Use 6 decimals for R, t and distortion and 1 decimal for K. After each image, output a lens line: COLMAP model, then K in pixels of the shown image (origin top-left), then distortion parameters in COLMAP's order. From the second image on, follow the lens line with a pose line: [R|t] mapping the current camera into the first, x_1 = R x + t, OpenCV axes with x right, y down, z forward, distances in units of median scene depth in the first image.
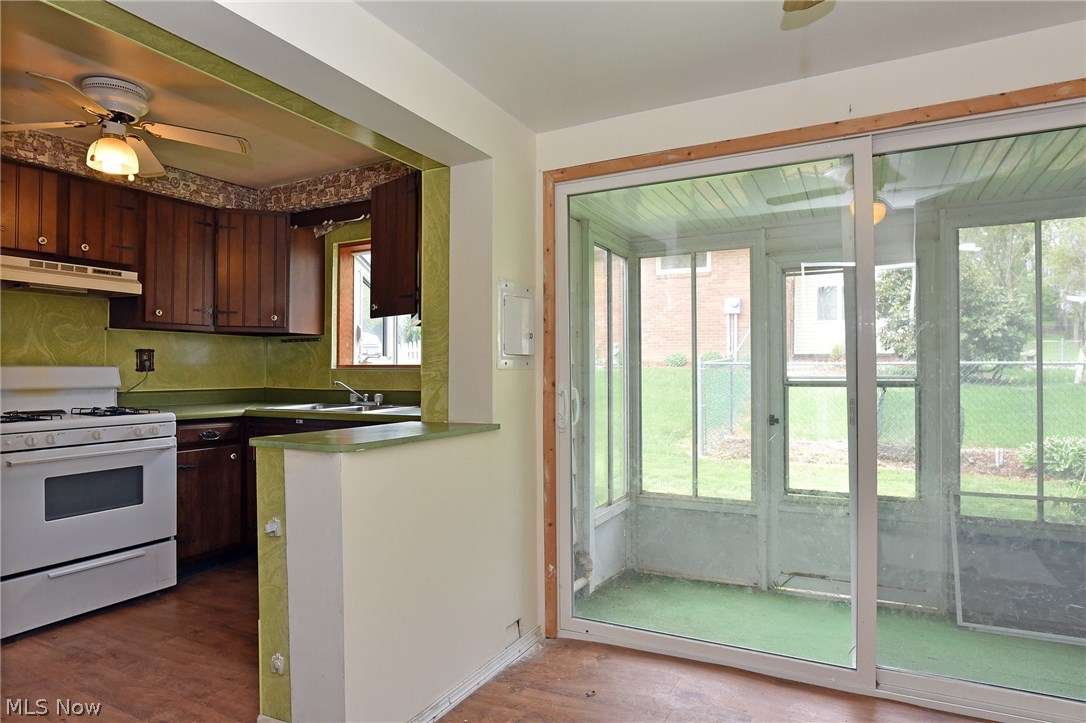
lens RADIAL K [[626.2, 0, 540.2], [0, 626.2, 363.3], [0, 0, 1]] dist [-0.039818, 0.015370]
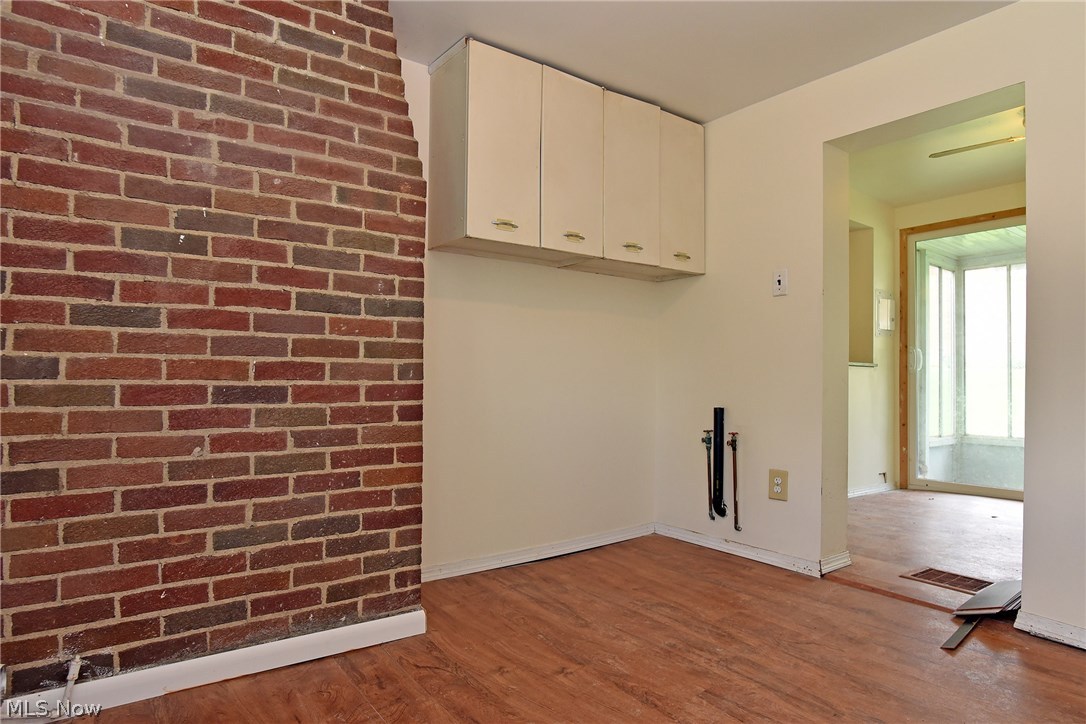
lens RADIAL K [[591.2, 0, 547.0], [0, 591.2, 359.2], [0, 0, 1]] dist [-0.043726, -0.000733]
pose [[0.888091, 0.007432, -0.459608, -0.101777], [-0.017449, 0.999694, -0.017552, 0.092412], [0.459337, 0.023608, 0.887949, -0.761302]]
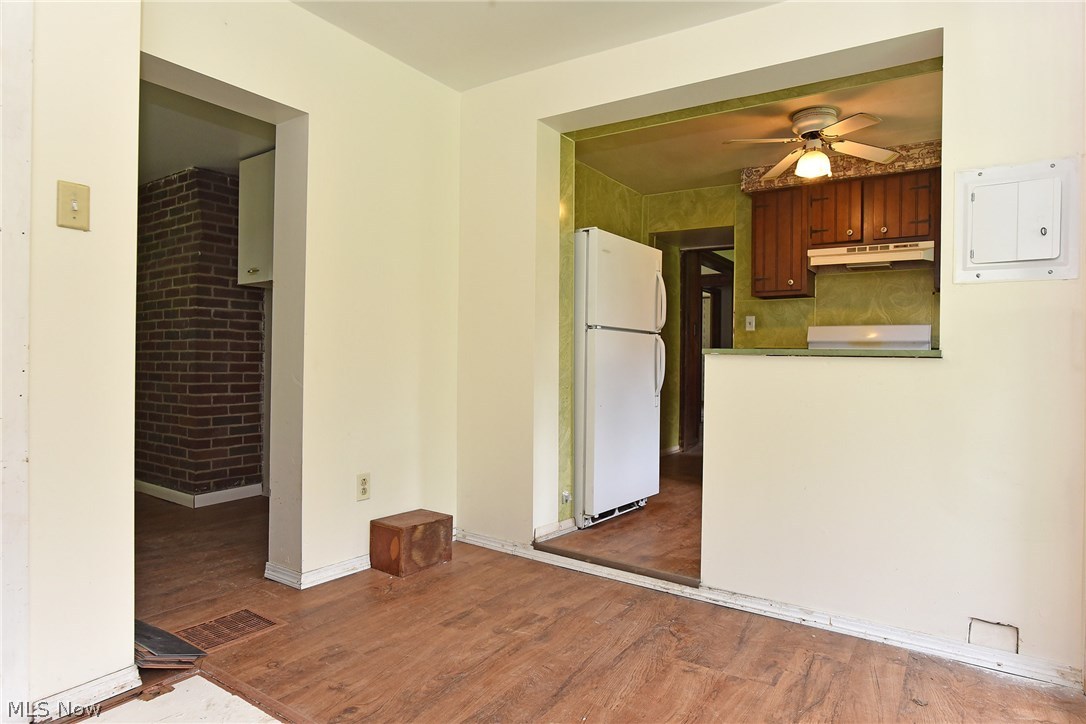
lens RADIAL K [[626.2, 0, 540.4], [0, 626.2, 367.8], [0, 0, 1]] dist [-0.039818, 0.015370]
pose [[-0.114605, 0.010772, -0.993353, 0.569388], [-0.009622, 0.999882, 0.011953, 0.082243], [0.993365, 0.010928, -0.114488, 0.410756]]
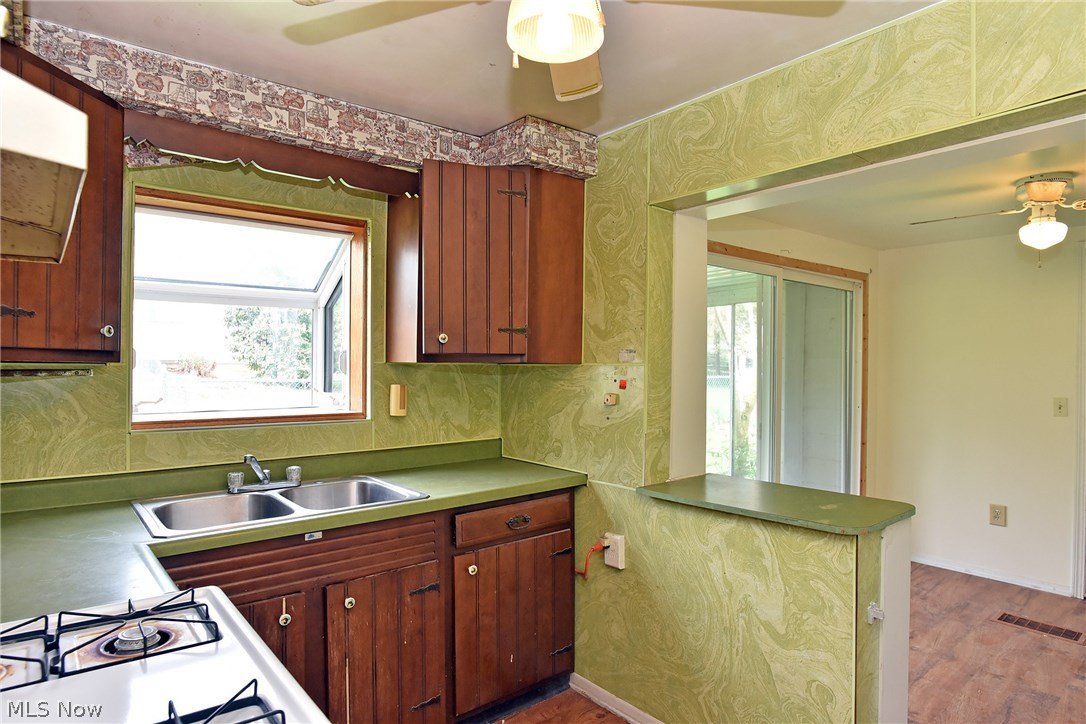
lens RADIAL K [[626.2, 0, 537.4], [0, 626.2, 364.9], [0, 0, 1]] dist [-0.039818, 0.015370]
pose [[0.379926, 0.006148, 0.924997, -0.825980], [-0.010831, 0.999939, -0.002198, -0.058228], [-0.924954, -0.009183, 0.379969, 0.620033]]
